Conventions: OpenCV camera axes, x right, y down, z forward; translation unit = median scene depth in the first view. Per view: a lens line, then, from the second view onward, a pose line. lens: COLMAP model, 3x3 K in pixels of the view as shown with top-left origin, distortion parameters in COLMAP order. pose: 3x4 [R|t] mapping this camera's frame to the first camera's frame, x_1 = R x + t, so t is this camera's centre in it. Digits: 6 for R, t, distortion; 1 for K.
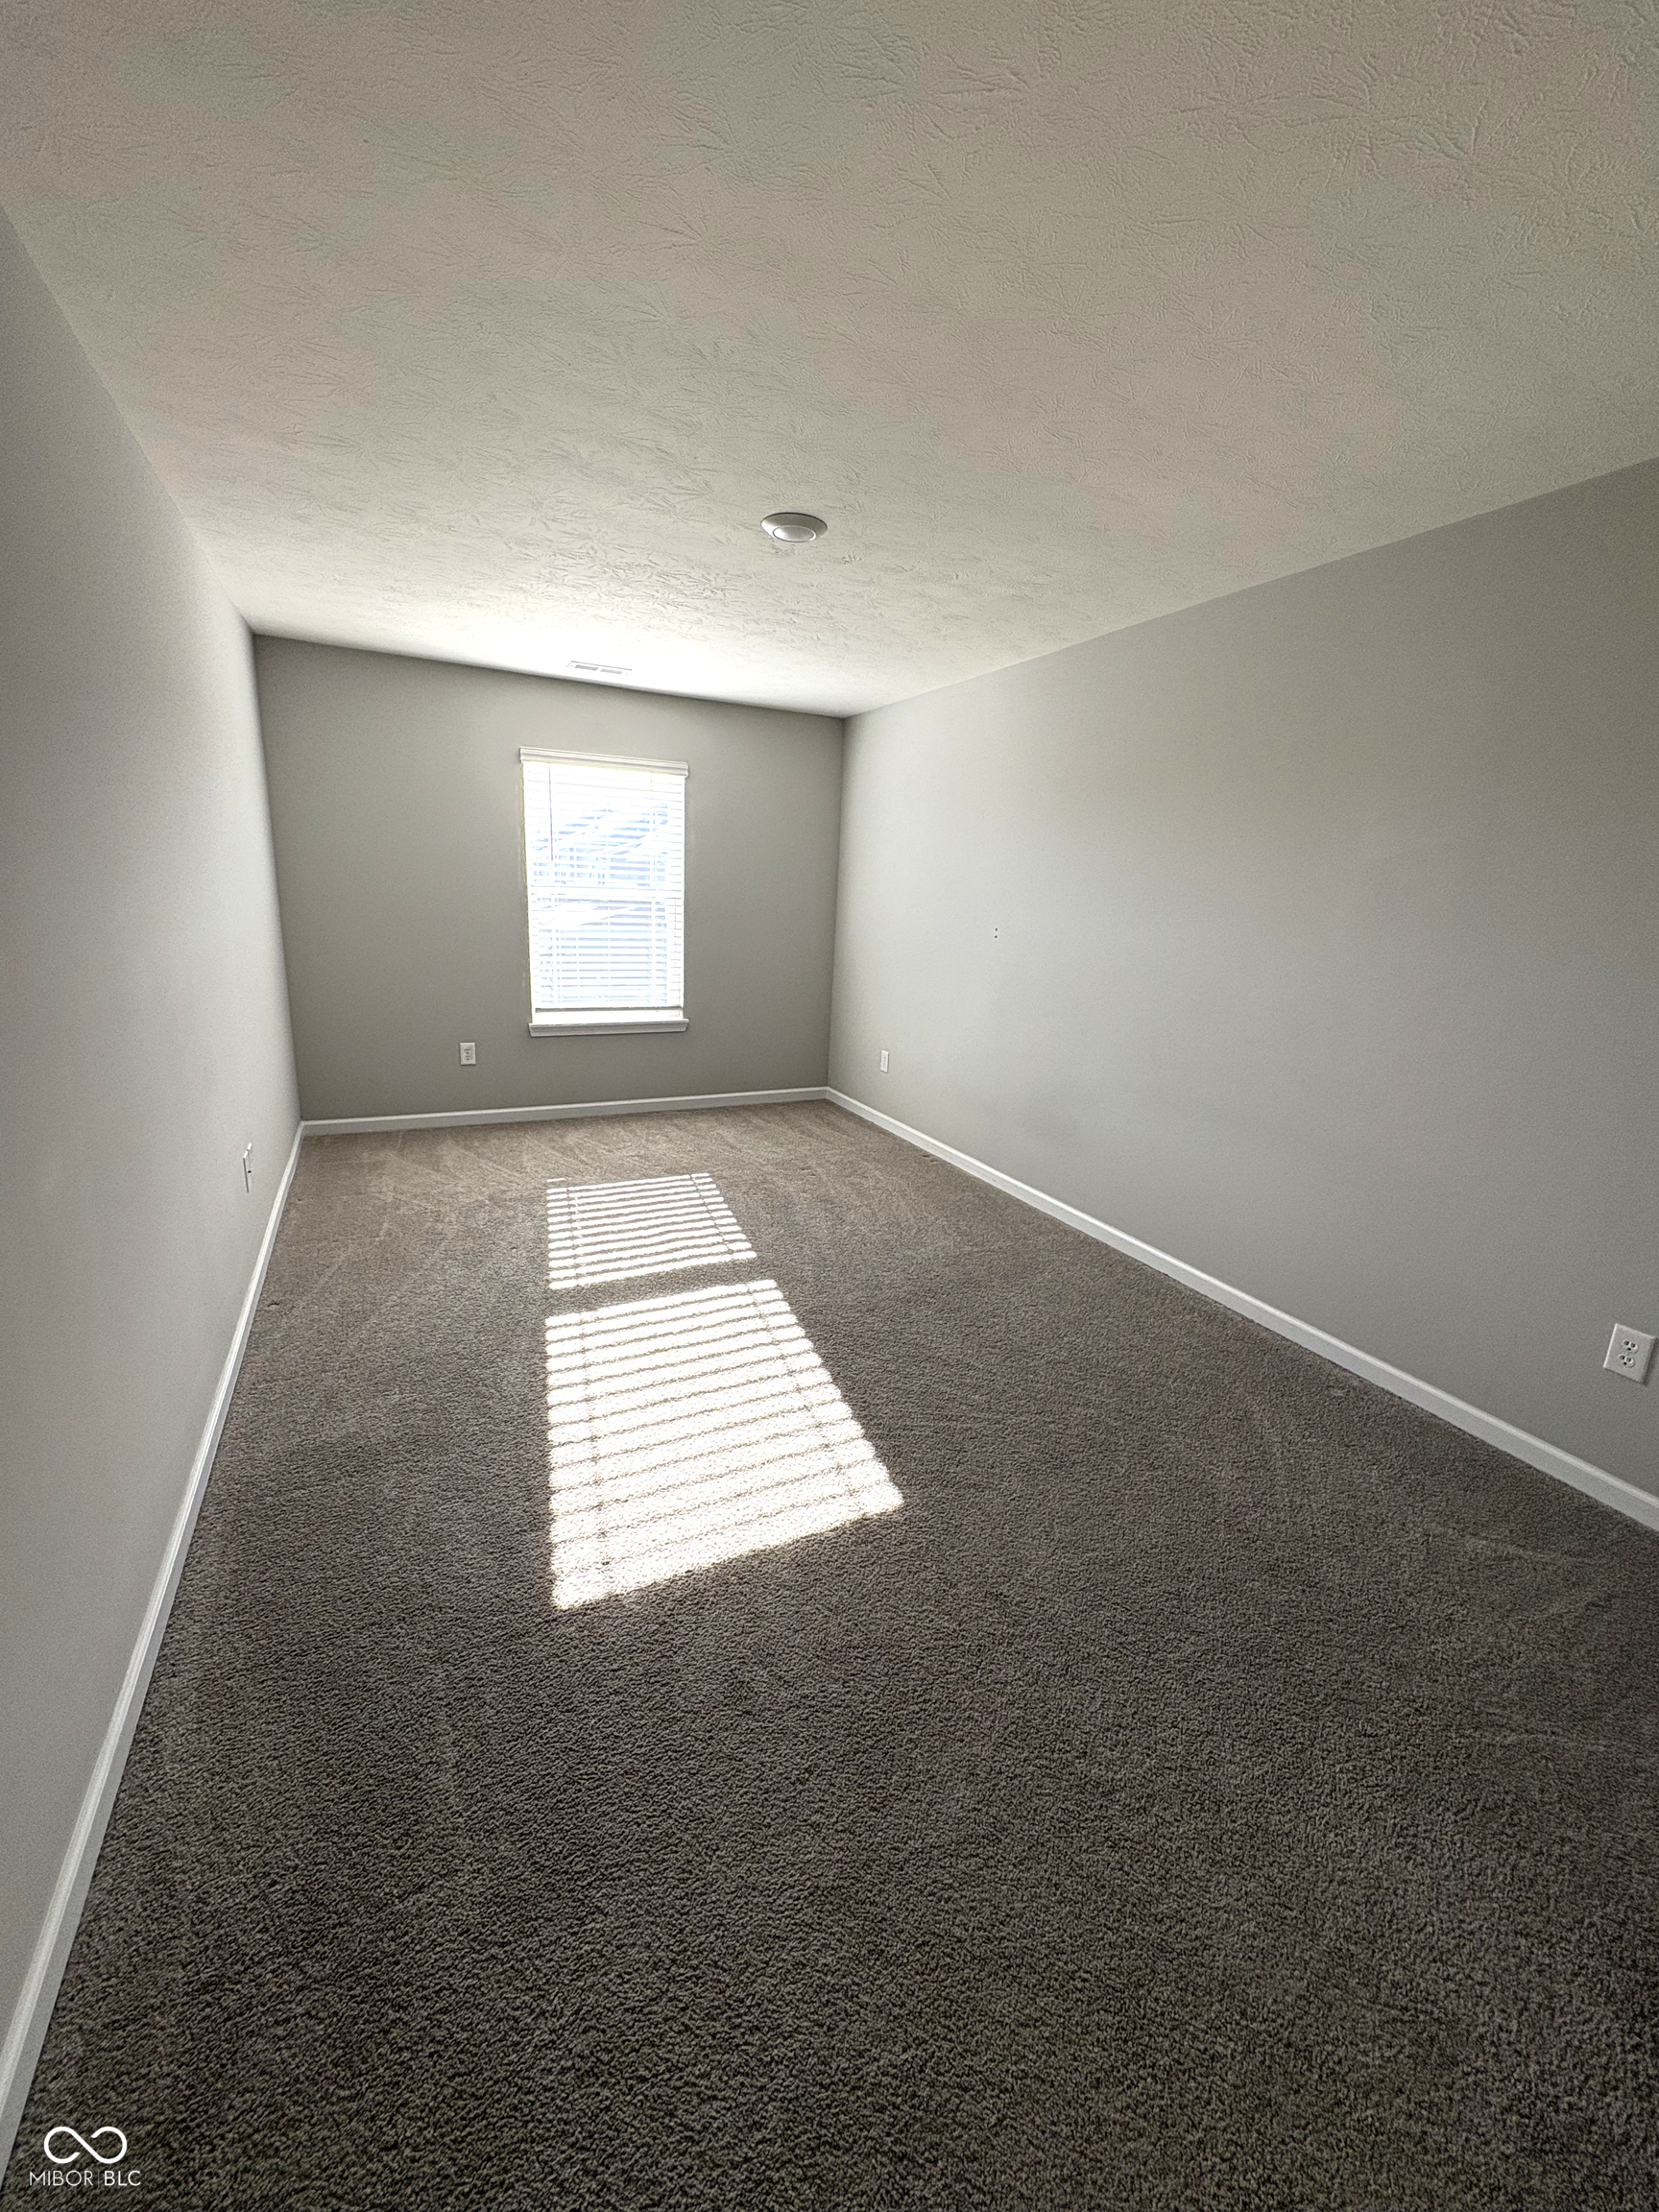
lens RADIAL K [[879.0, 0, 836.5], [0, 879.0, 1105.3], [0, 0, 1]] dist [-0.000551, -0.001056]
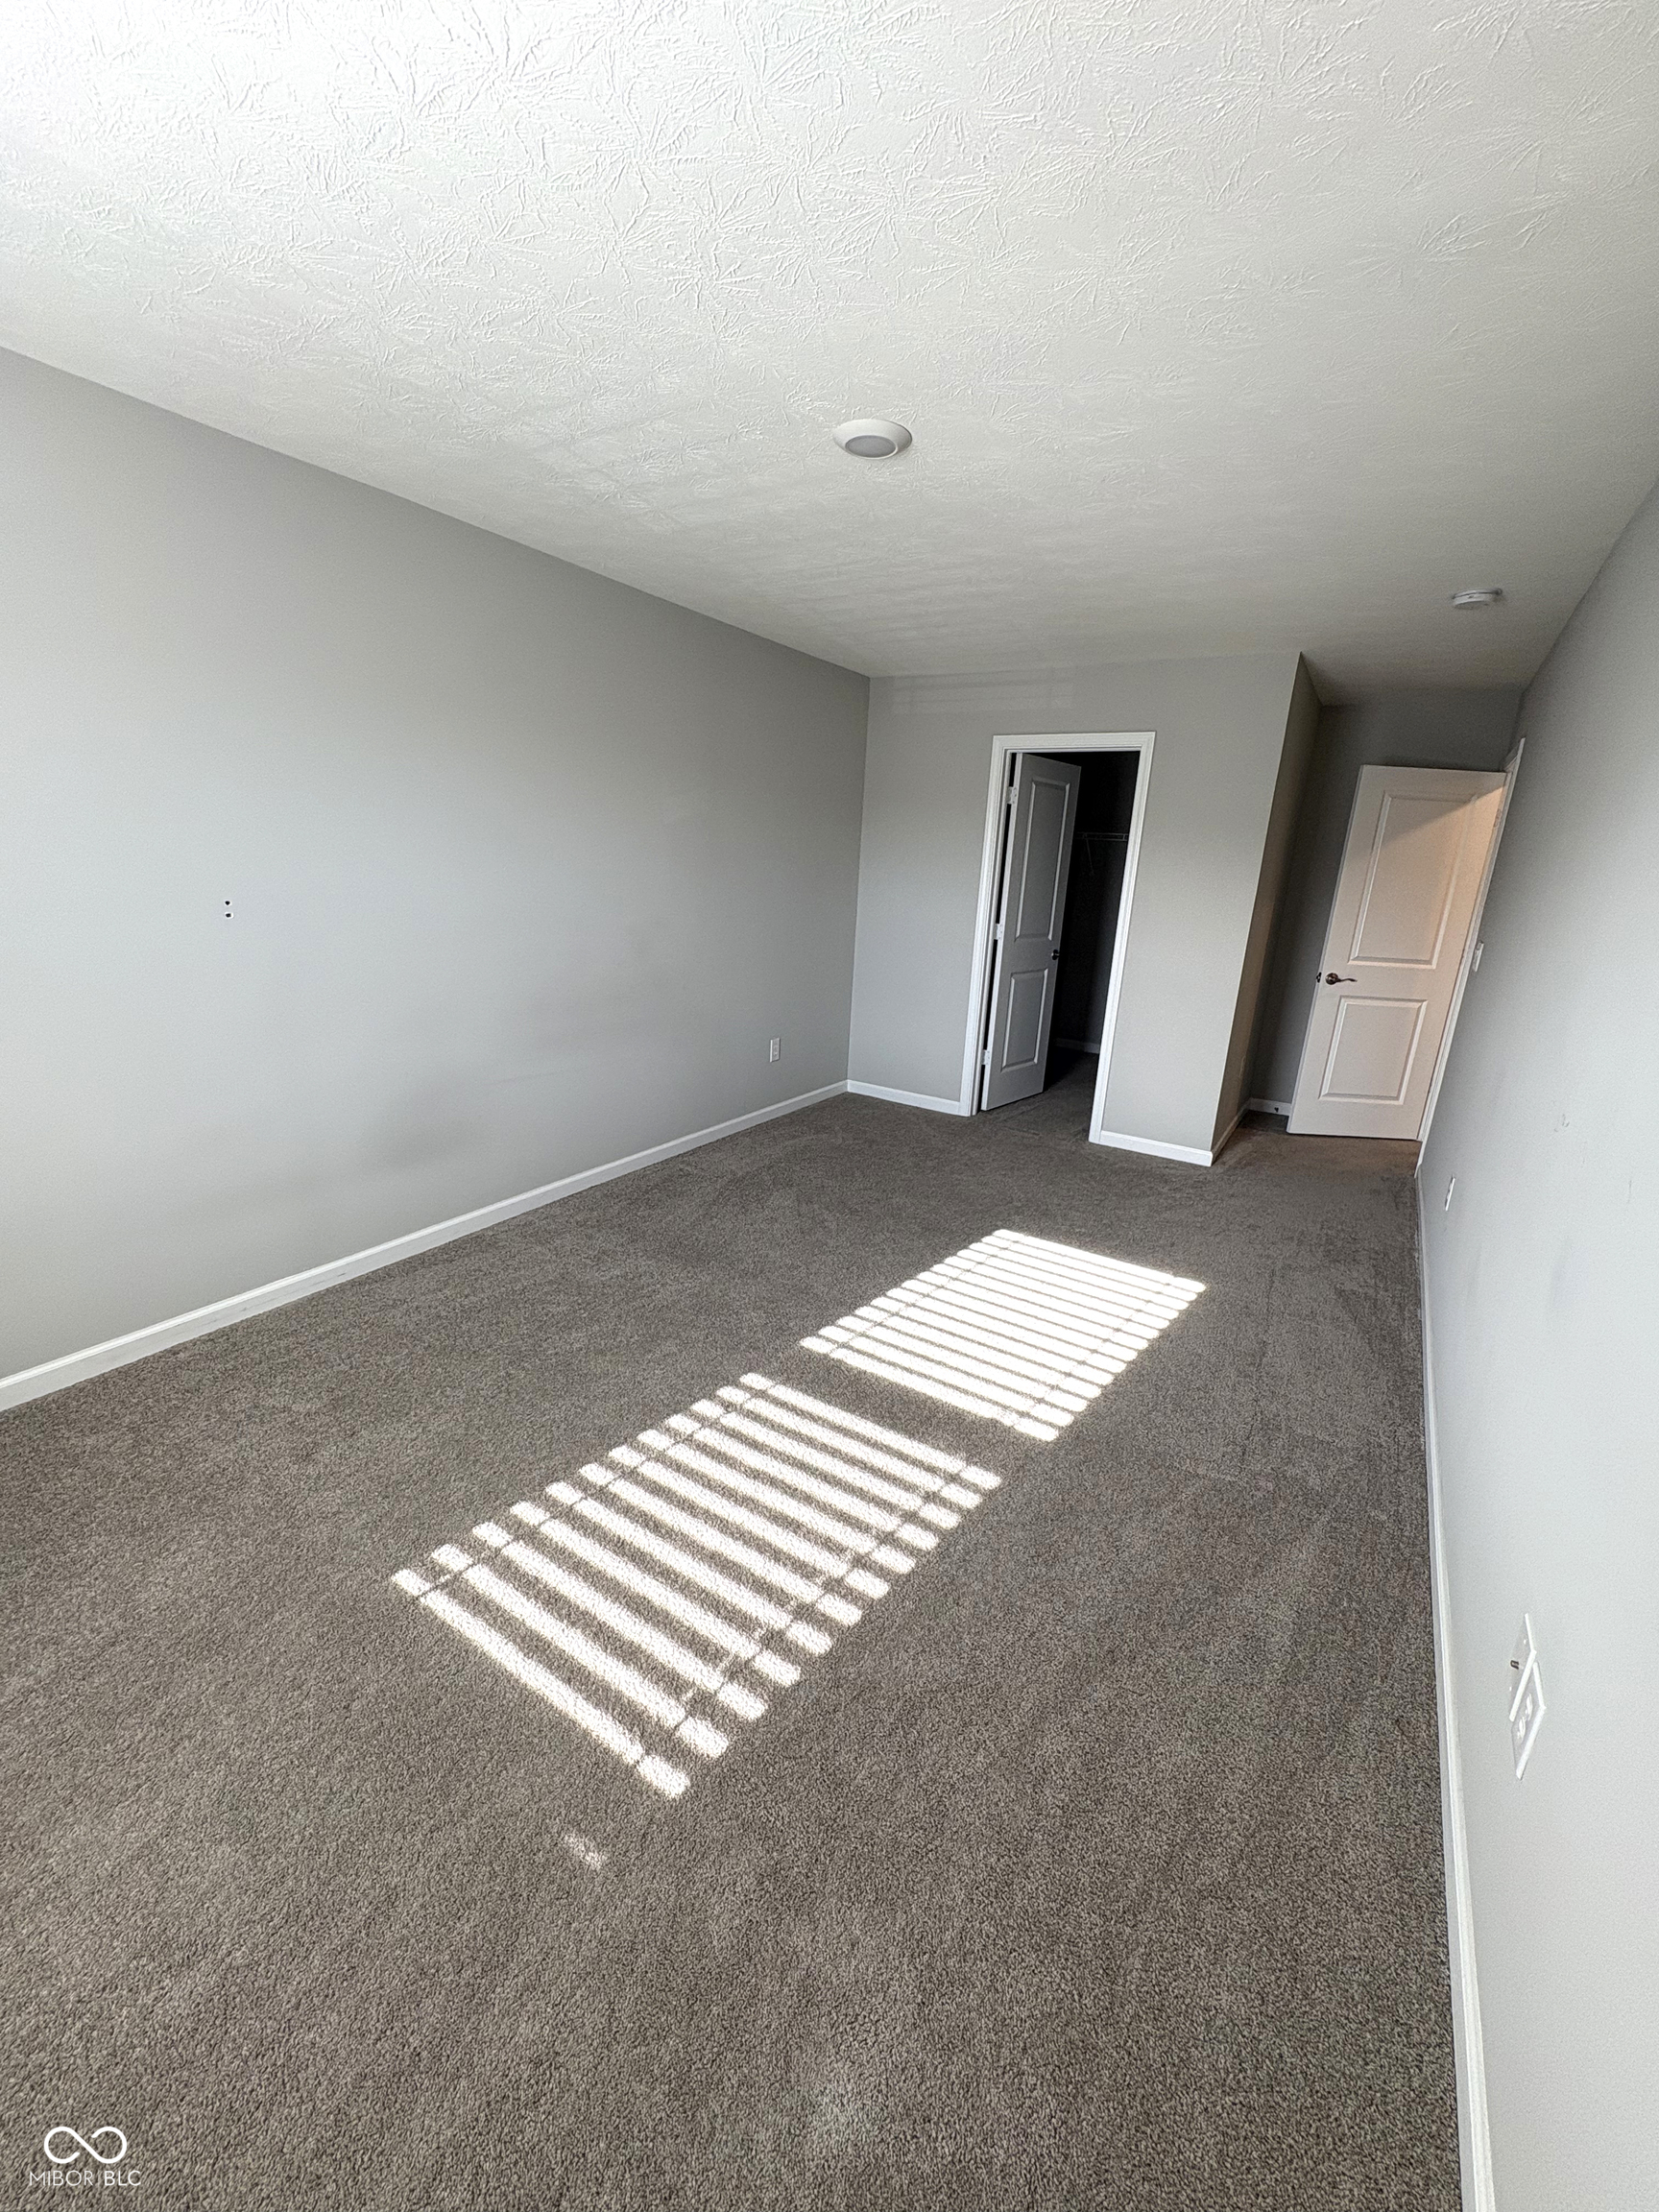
lens RADIAL K [[879.0, 0, 837.7], [0, 879.0, 1098.2], [0, 0, 1]] dist [-0.000551, -0.001056]
pose [[-0.513828, -0.301830, 0.803044, -0.653562], [0.137676, 0.894921, 0.424454, -0.340739], [-0.846774, 0.328657, -0.418280, 1.166672]]
